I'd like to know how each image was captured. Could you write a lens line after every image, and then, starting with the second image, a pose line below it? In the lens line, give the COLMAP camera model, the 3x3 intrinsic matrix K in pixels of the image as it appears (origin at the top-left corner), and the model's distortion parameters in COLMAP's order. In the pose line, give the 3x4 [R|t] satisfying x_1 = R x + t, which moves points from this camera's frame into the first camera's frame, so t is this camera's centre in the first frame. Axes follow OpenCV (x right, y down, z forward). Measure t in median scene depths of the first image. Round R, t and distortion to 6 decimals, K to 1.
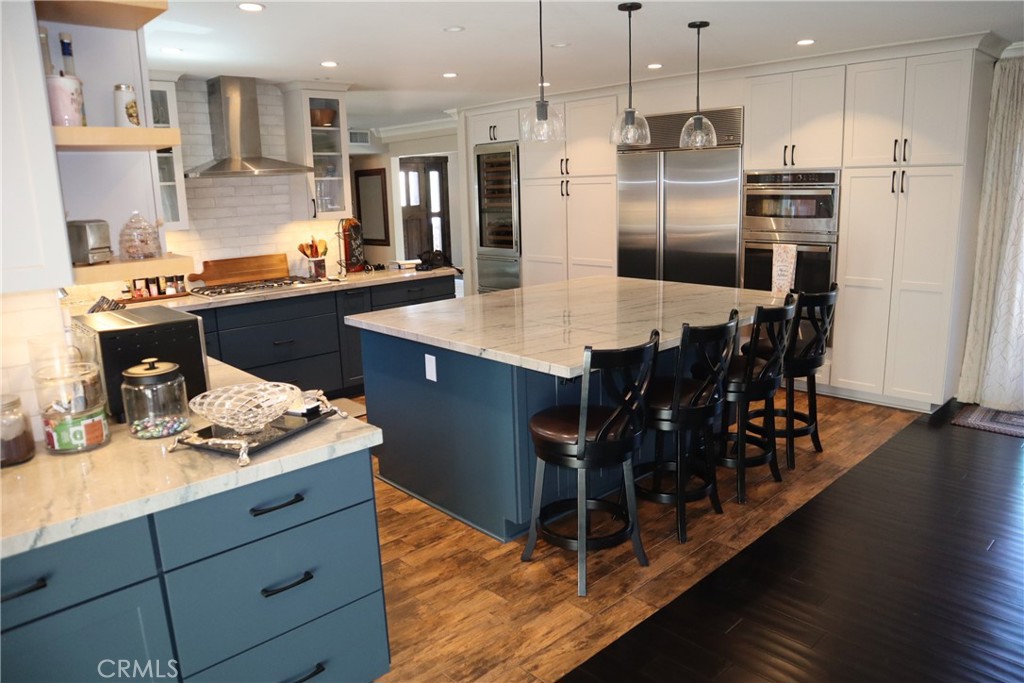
lens RADIAL K [[712.4, 0, 512.0], [0, 712.4, 341.5], [0, 0, 1]] dist [-0.125946, 0.079872]
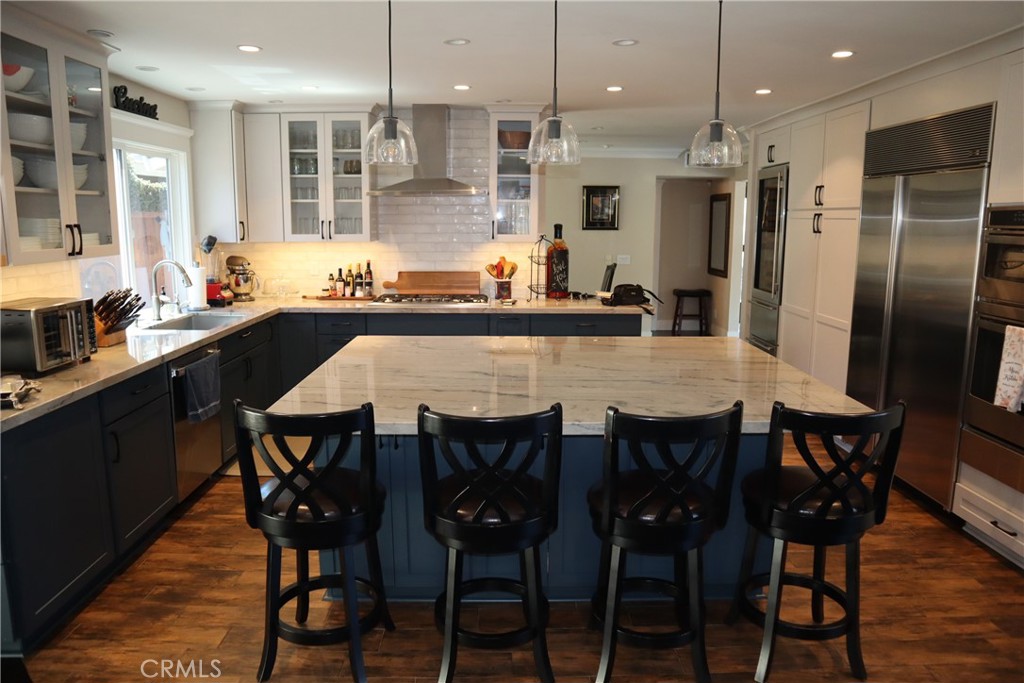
lens RADIAL K [[712.4, 0, 512.0], [0, 712.4, 341.5], [0, 0, 1]] dist [-0.125946, 0.079872]
pose [[0.741083, 0.148578, -0.654768, 0.413731], [-0.168966, 0.985093, 0.032294, -0.067259], [0.649805, 0.086701, 0.755140, 0.256483]]
